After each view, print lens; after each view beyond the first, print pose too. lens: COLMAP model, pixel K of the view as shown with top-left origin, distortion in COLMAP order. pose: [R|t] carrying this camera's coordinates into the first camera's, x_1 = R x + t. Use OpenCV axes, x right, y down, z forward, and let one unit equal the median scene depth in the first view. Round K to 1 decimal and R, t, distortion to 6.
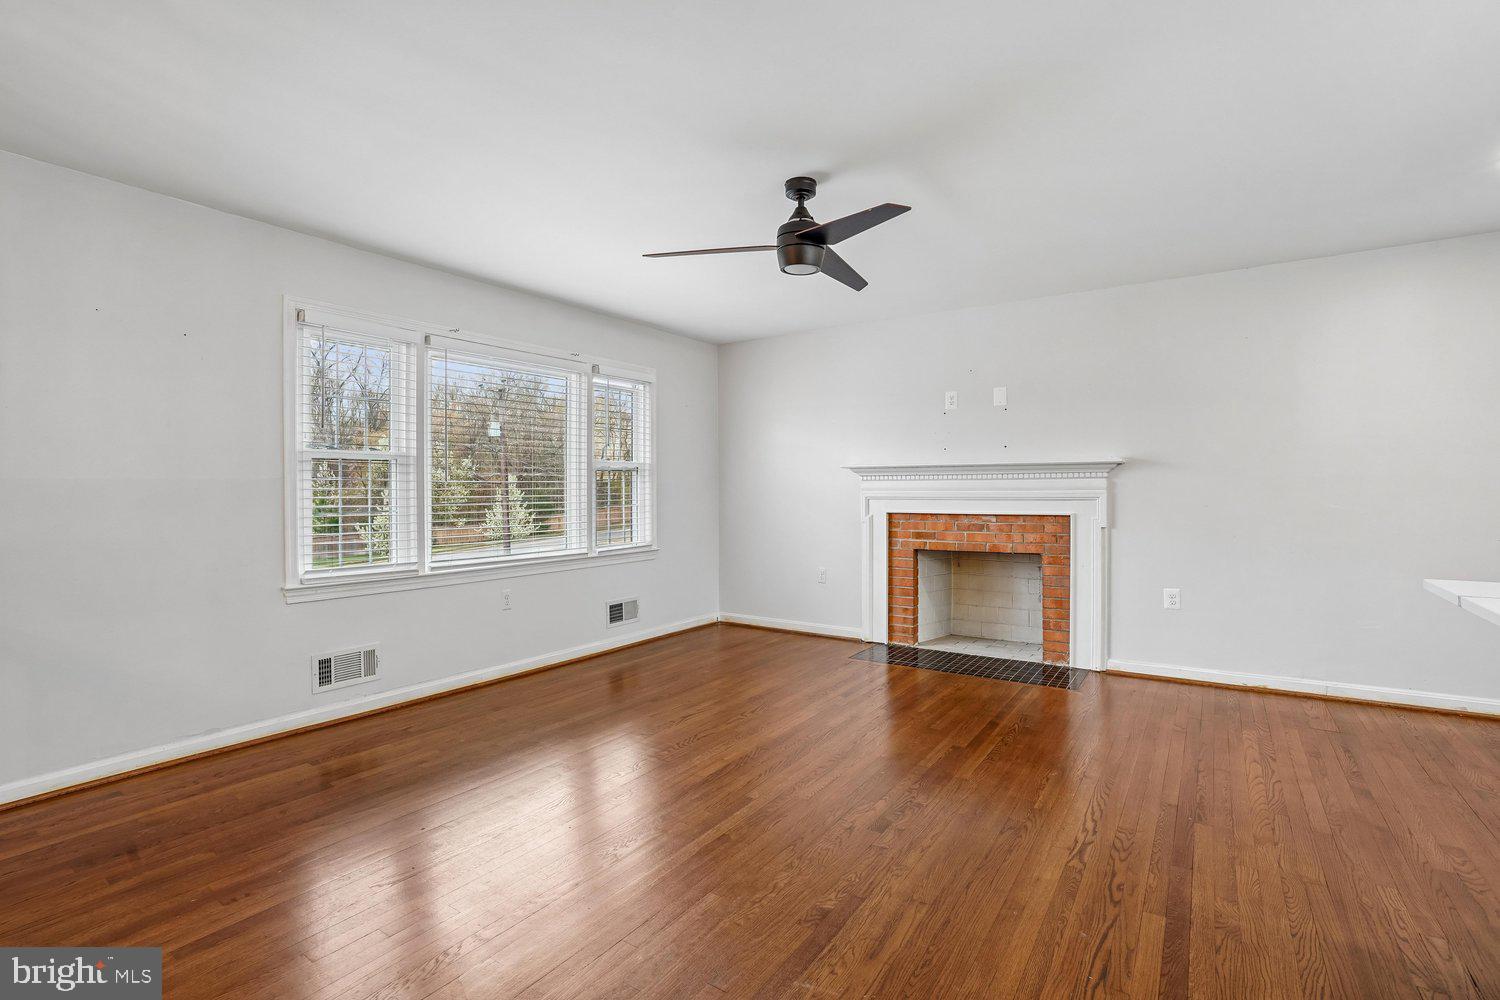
lens RADIAL K [[688.5, 0, 754.0], [0, 688.5, 491.2], [0, 0, 1]] dist [-0.005209, 0.000191]
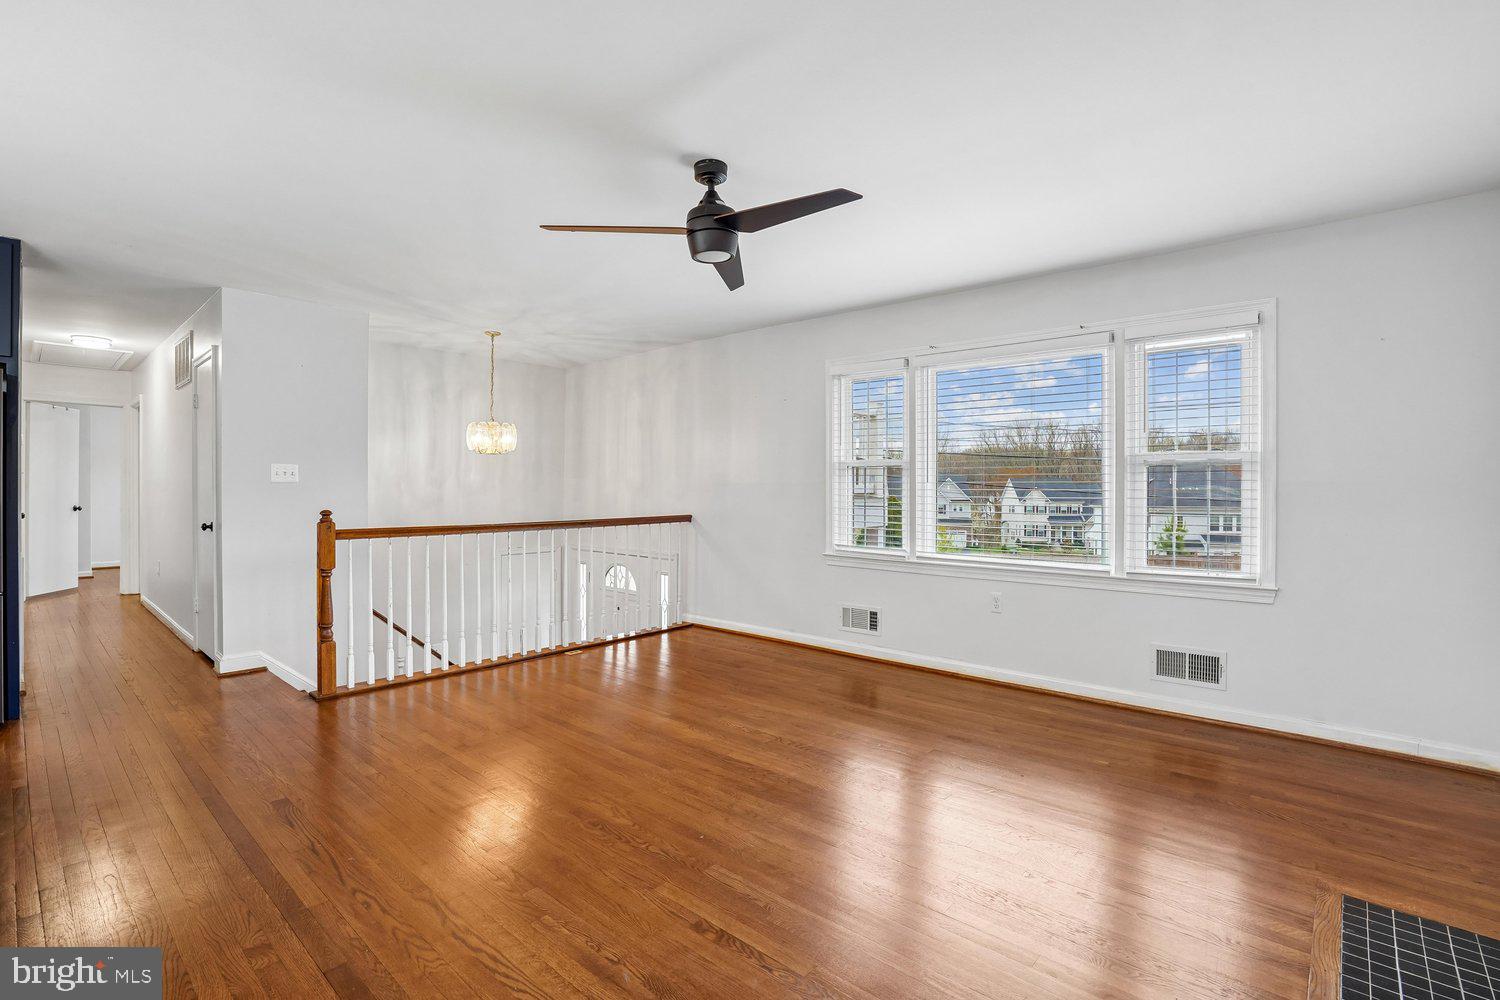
lens RADIAL K [[688.5, 0, 753.7], [0, 688.5, 500.1], [0, 0, 1]] dist [-0.005209, 0.000191]
pose [[-0.140893, 0.014962, -0.989912, 0.803756], [-0.000007, 0.999886, 0.015113, -0.006559], [0.990025, 0.002136, -0.140877, 0.956882]]
